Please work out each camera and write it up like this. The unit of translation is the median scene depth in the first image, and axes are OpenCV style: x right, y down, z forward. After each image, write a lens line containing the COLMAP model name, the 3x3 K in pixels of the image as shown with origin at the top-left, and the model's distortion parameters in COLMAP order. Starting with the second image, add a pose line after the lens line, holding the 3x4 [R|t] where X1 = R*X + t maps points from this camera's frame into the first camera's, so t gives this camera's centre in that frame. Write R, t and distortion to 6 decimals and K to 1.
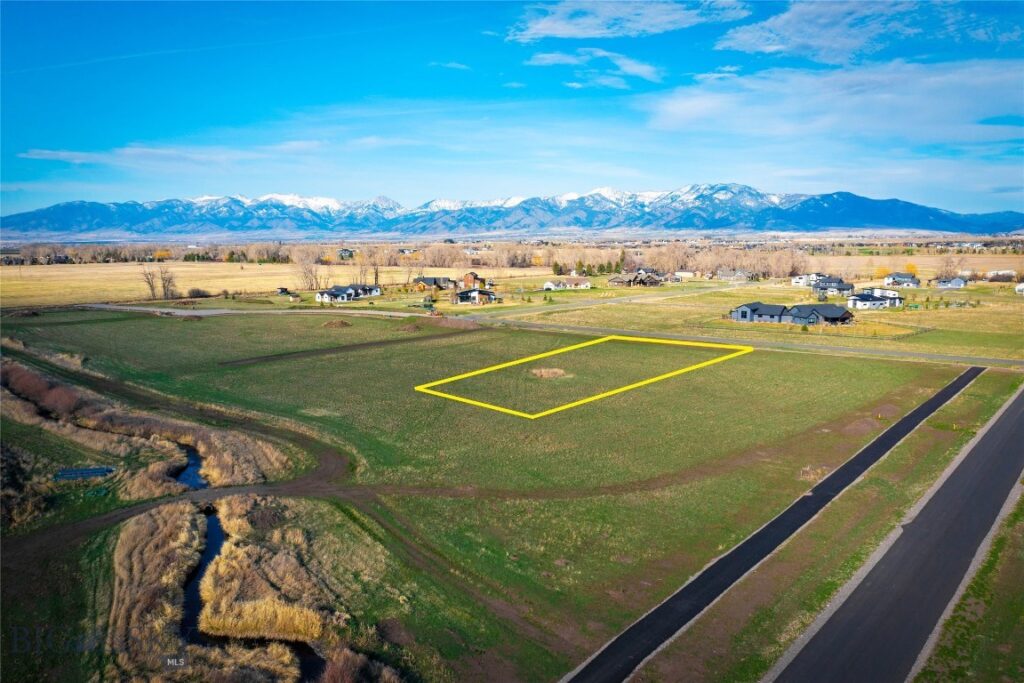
lens RADIAL K [[871.4, 0, 512.0], [0, 871.4, 341.5], [0, 0, 1]] dist [-0.006439, -0.004390]
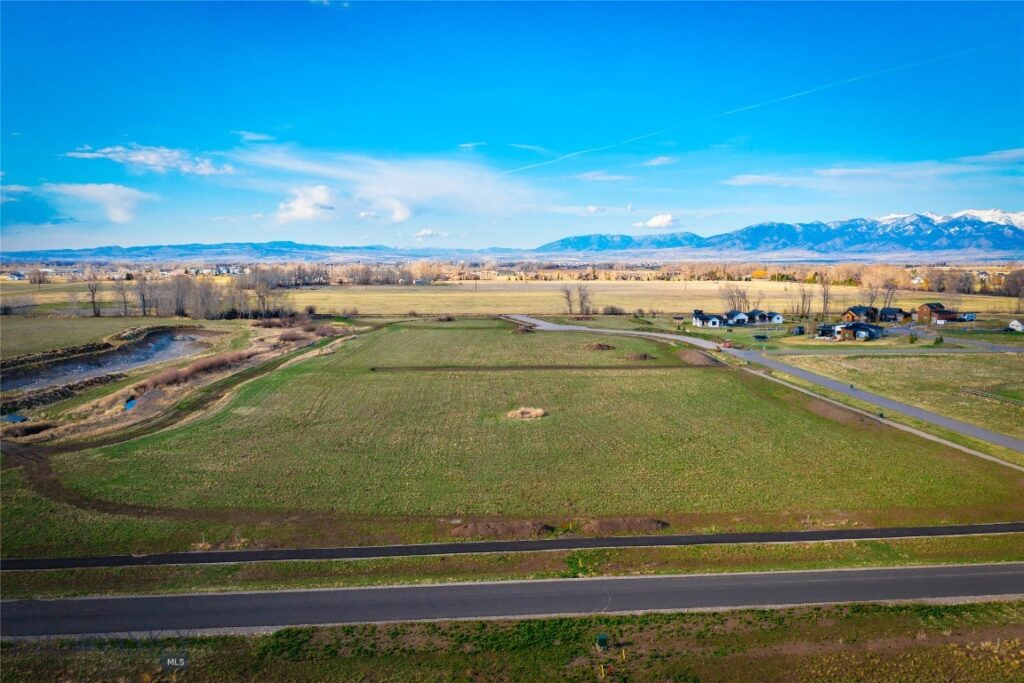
lens RADIAL K [[871.4, 0, 512.0], [0, 871.4, 341.5], [0, 0, 1]] dist [-0.006439, -0.004390]
pose [[0.660750, 0.077788, -0.746565, 0.102585], [-0.093552, 0.995395, 0.020916, -0.008100], [0.744753, 0.056022, 0.664984, 0.056111]]
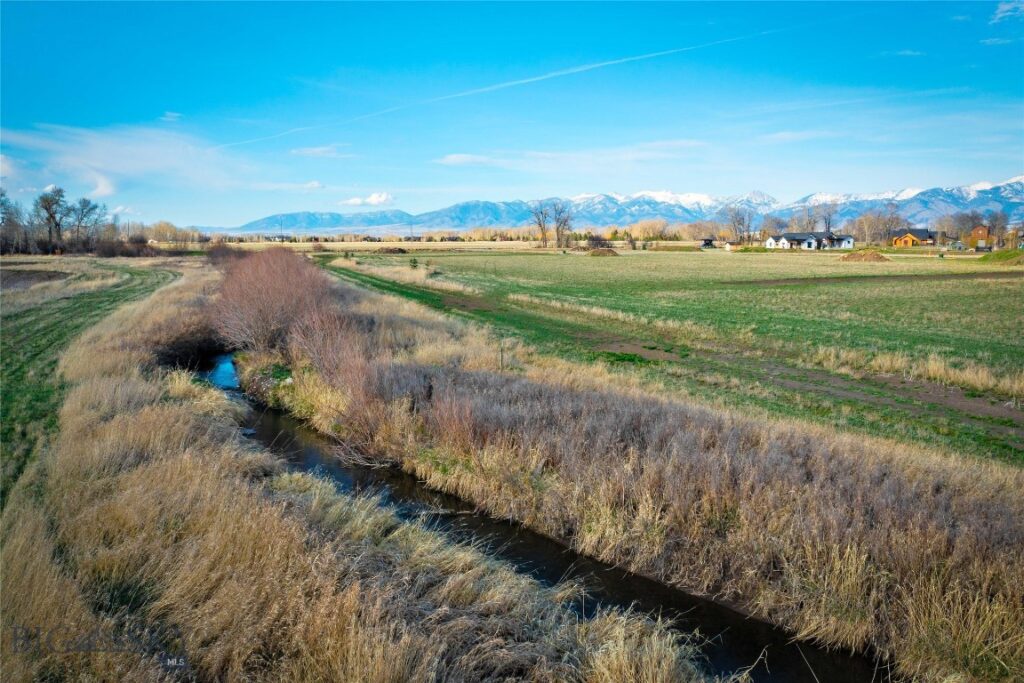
lens RADIAL K [[862.3, 0, 459.1], [0, 862.3, 341.6], [0, 0, 1]] dist [-0.035880, 0.002391]
pose [[0.889237, 0.055082, -0.454118, -0.001445], [-0.052547, 0.998452, 0.018211, 0.000293], [0.454419, 0.007669, 0.890755, 0.003236]]
